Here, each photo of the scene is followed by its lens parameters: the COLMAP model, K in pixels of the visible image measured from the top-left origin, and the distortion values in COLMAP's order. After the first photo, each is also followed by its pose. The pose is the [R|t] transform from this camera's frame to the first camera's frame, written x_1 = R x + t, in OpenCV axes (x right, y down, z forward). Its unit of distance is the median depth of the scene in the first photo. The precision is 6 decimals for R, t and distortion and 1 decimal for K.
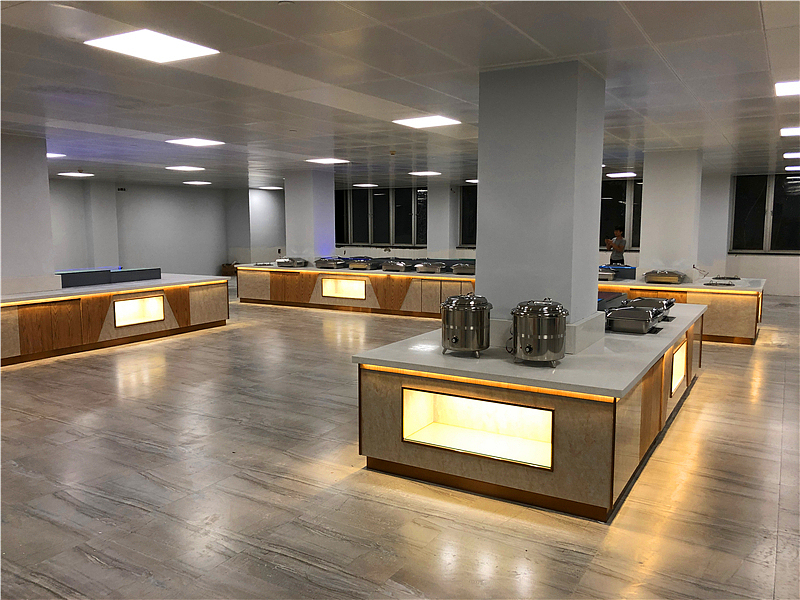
lens RADIAL K [[651.3, 0, 380.7], [0, 651.3, 299.2], [0, 0, 1]] dist [0.006022, 0.001809]
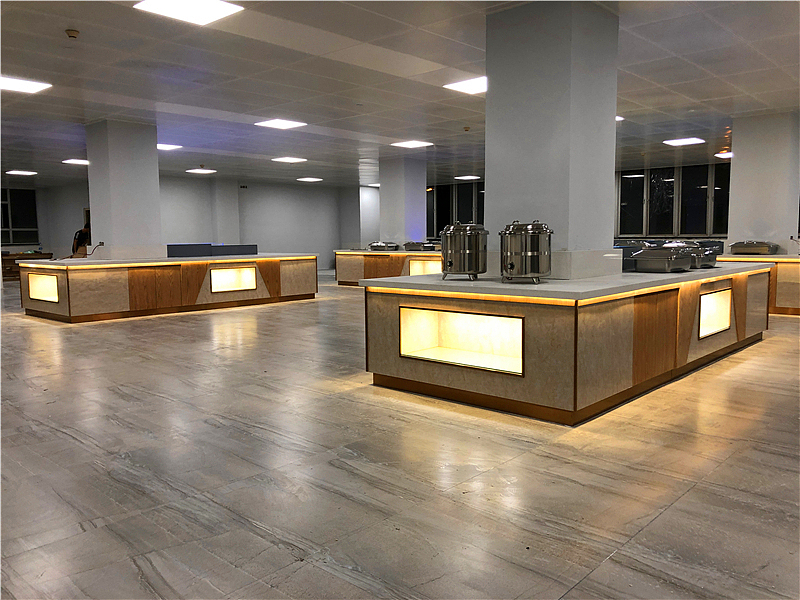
lens RADIAL K [[640.7, 0, 381.5], [0, 640.7, 311.2], [0, 0, 1]] dist [0.025770, -0.000610]
pose [[0.978606, 0.017255, -0.205017, 0.110389], [-0.017535, 0.999846, 0.000453, 0.071220], [0.204993, 0.003152, 0.978758, -0.025016]]
